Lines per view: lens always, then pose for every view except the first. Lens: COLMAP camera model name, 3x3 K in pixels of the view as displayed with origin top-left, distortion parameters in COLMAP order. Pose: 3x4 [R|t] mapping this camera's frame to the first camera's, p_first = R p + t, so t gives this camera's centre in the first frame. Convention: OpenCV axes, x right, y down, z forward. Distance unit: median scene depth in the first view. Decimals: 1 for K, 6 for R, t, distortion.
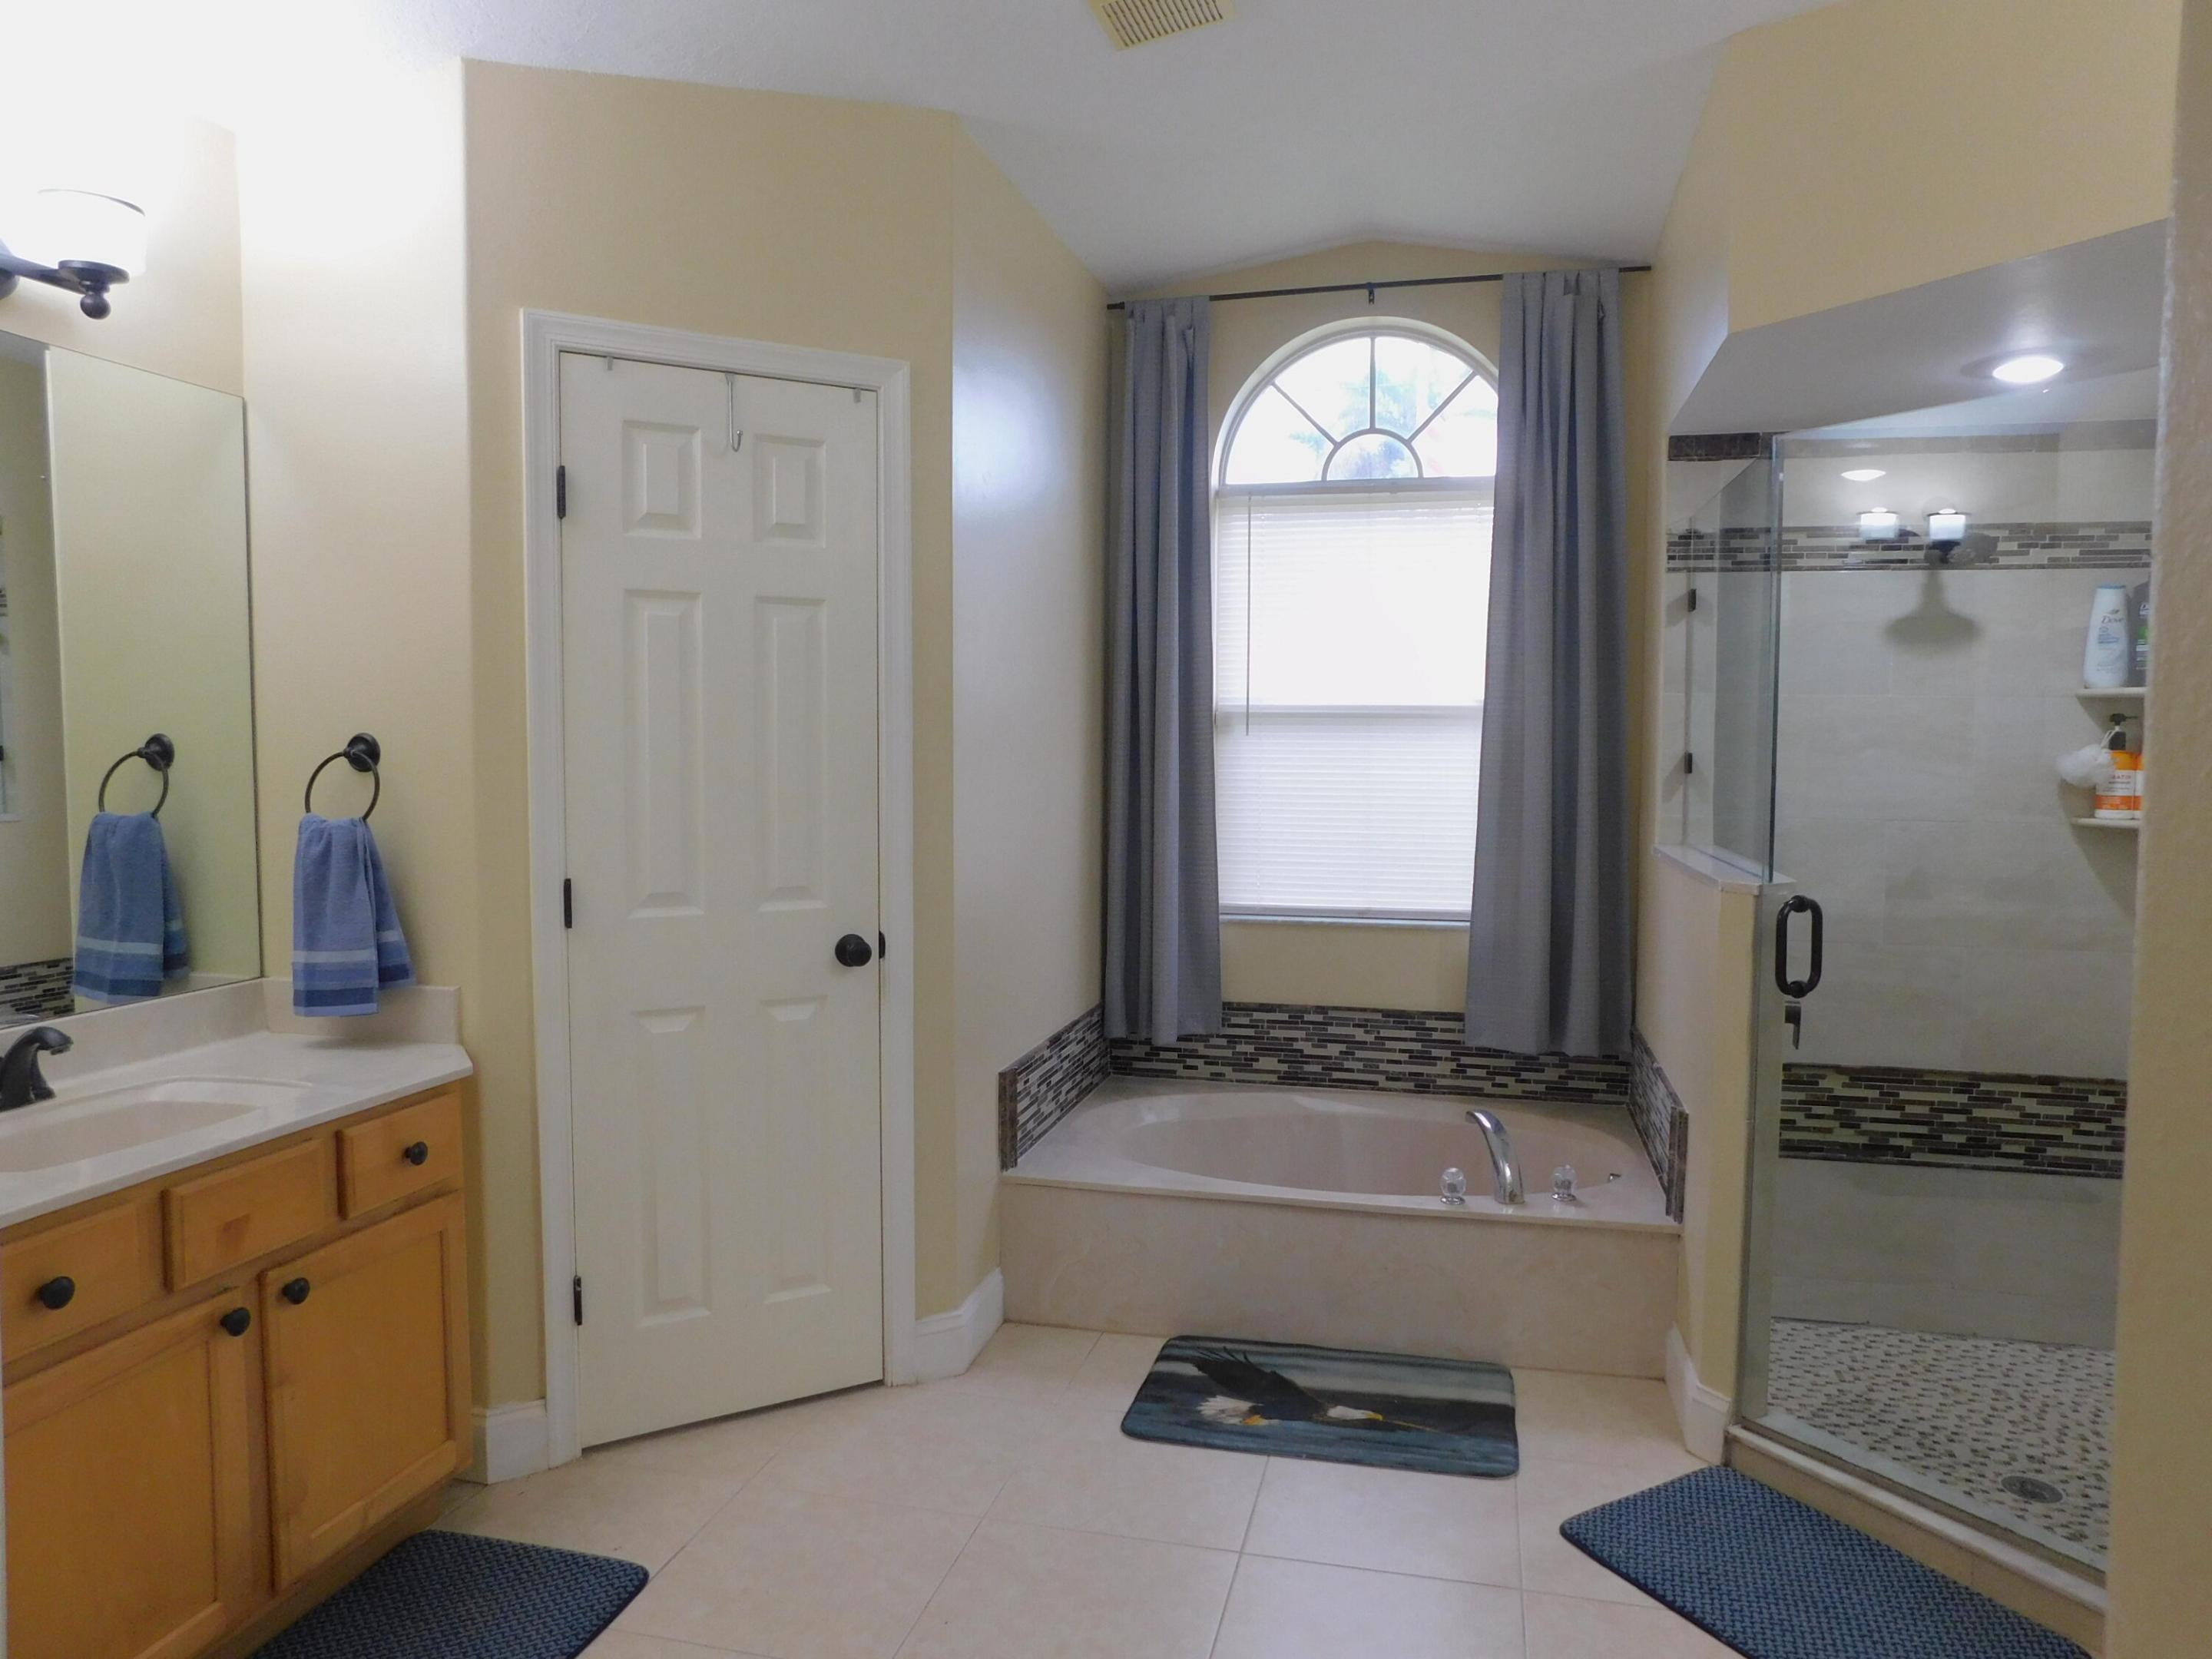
lens RADIAL K [[1455.5, 0, 1112.8], [0, 1455.5, 824.8], [0, 0, 1]] dist [-0.075274, 0.058754]
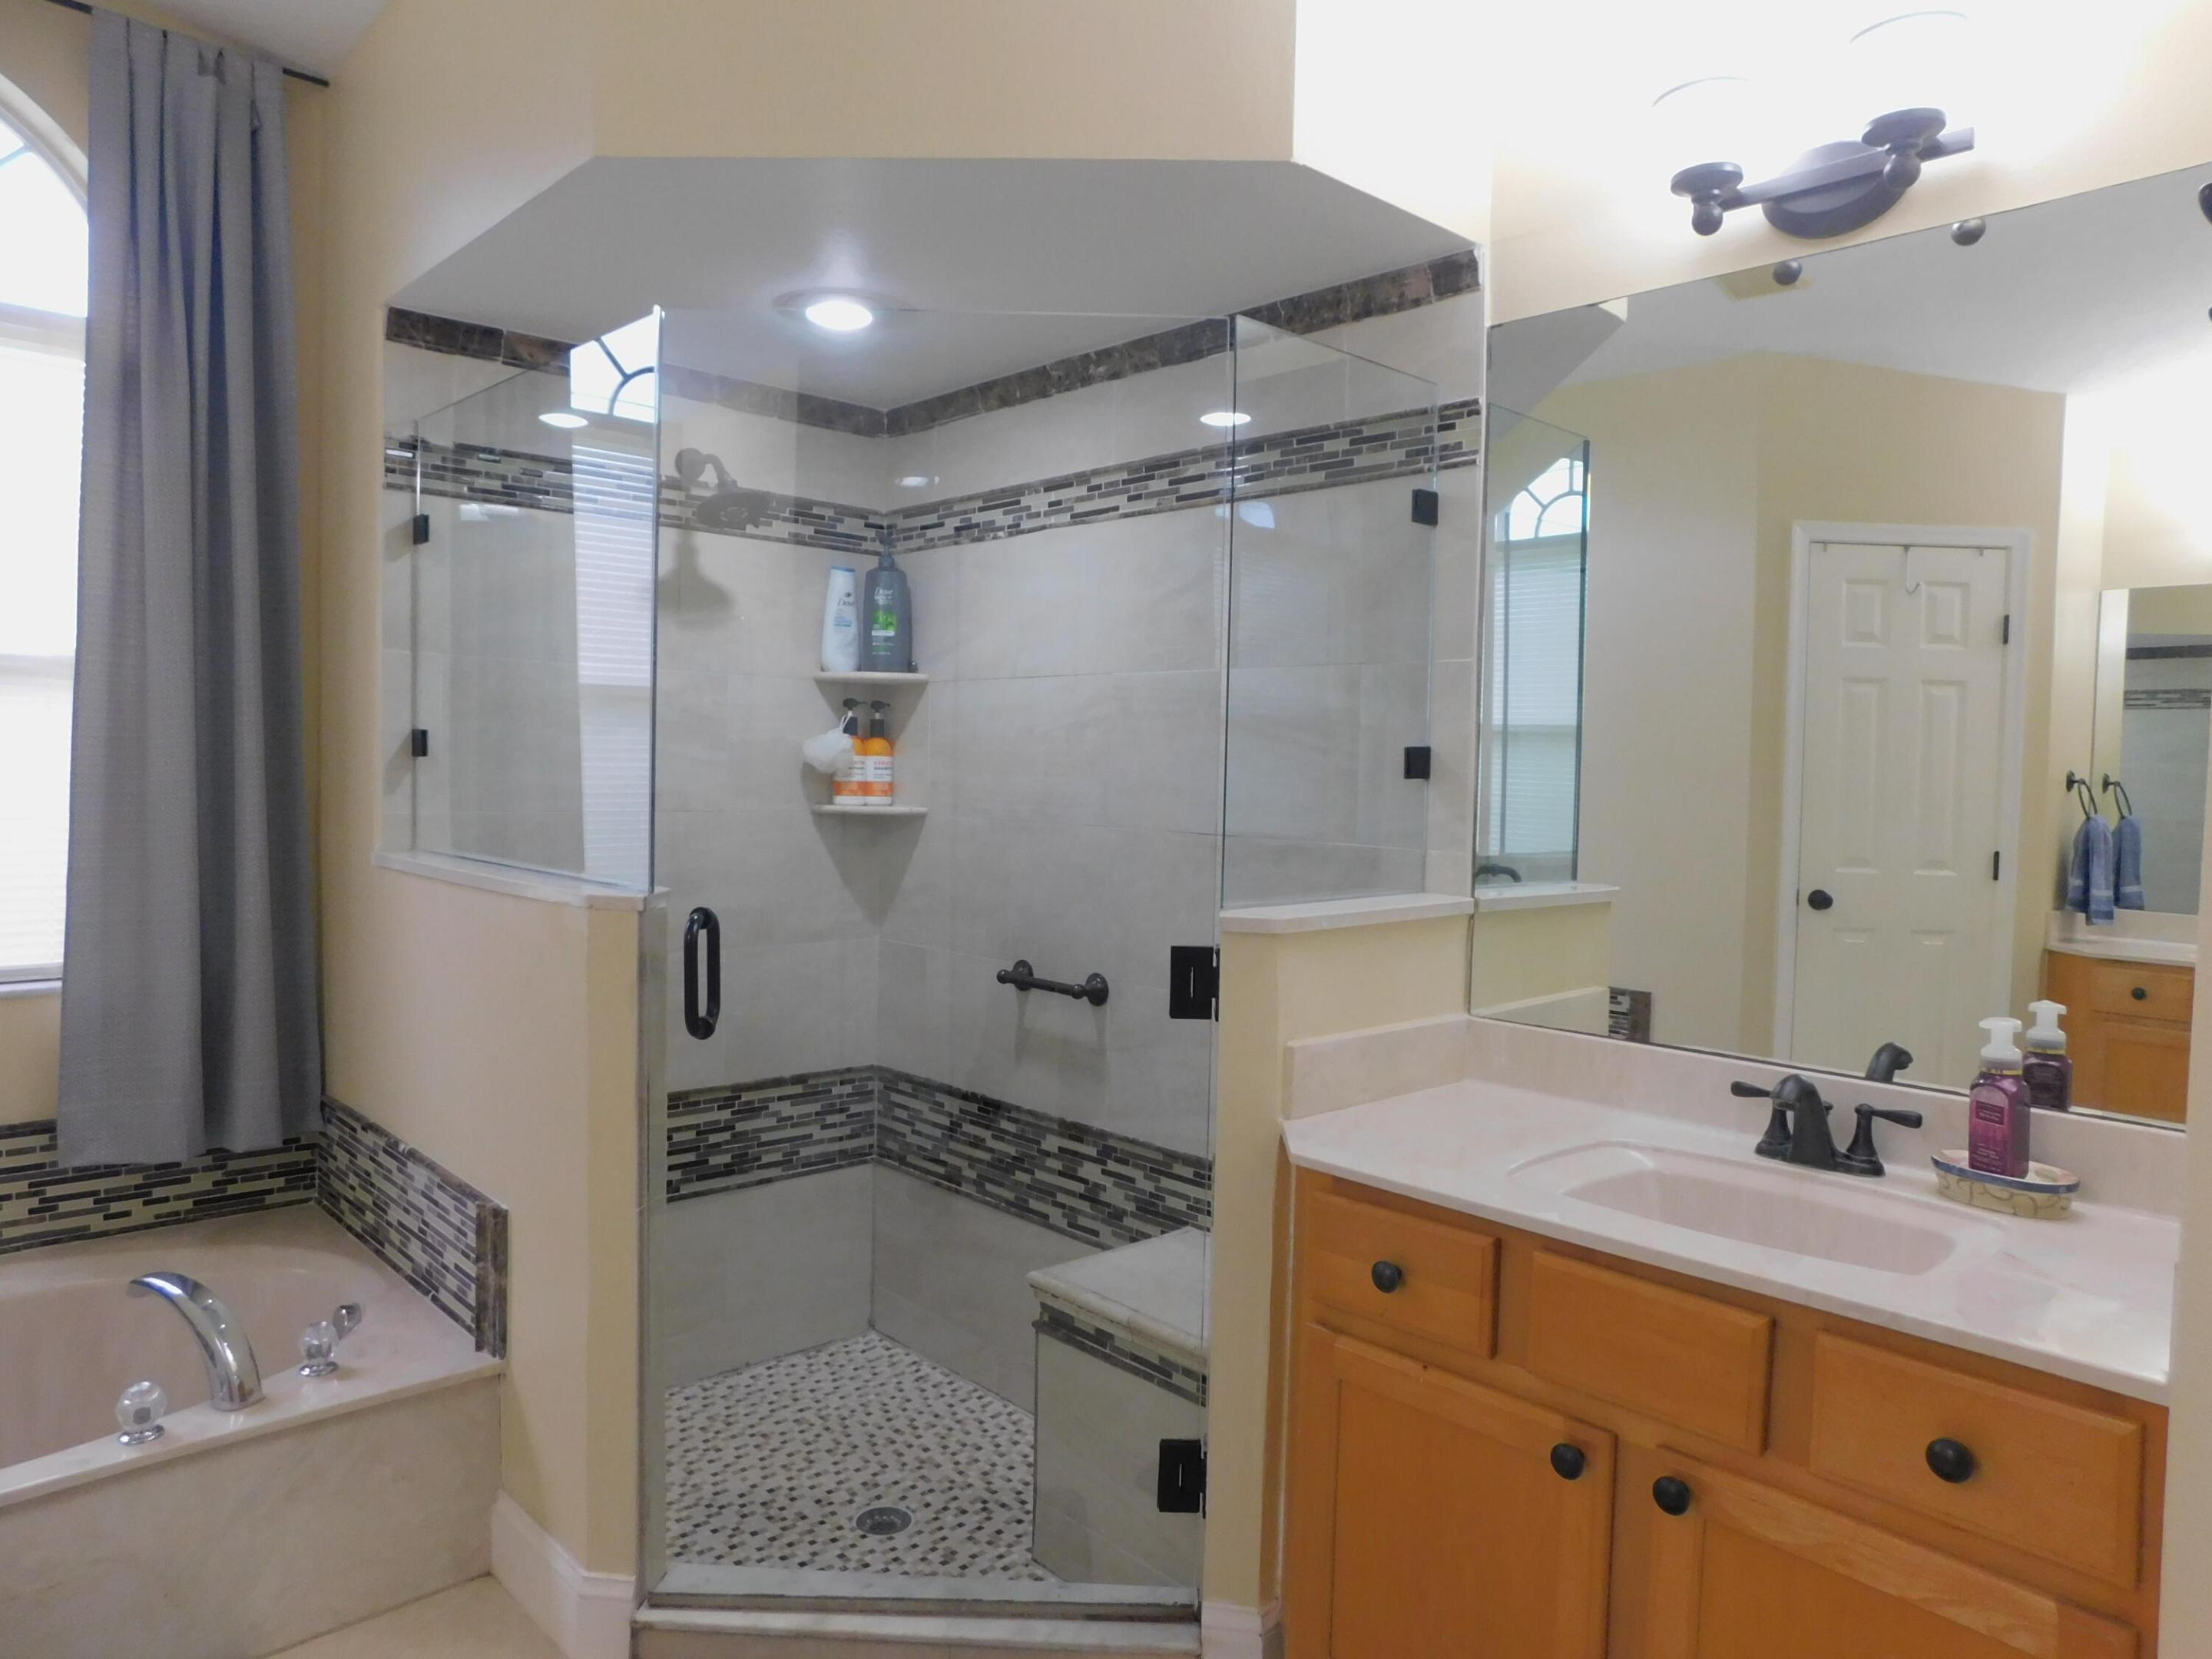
lens RADIAL K [[1455.5, 0, 1112.8], [0, 1455.5, 824.8], [0, 0, 1]] dist [-0.075274, 0.058754]
pose [[0.543936, -0.028769, 0.838633, -0.040132], [0.029268, 0.999454, 0.015303, -0.000467], [-0.838616, 0.016221, 0.544482, 0.285706]]
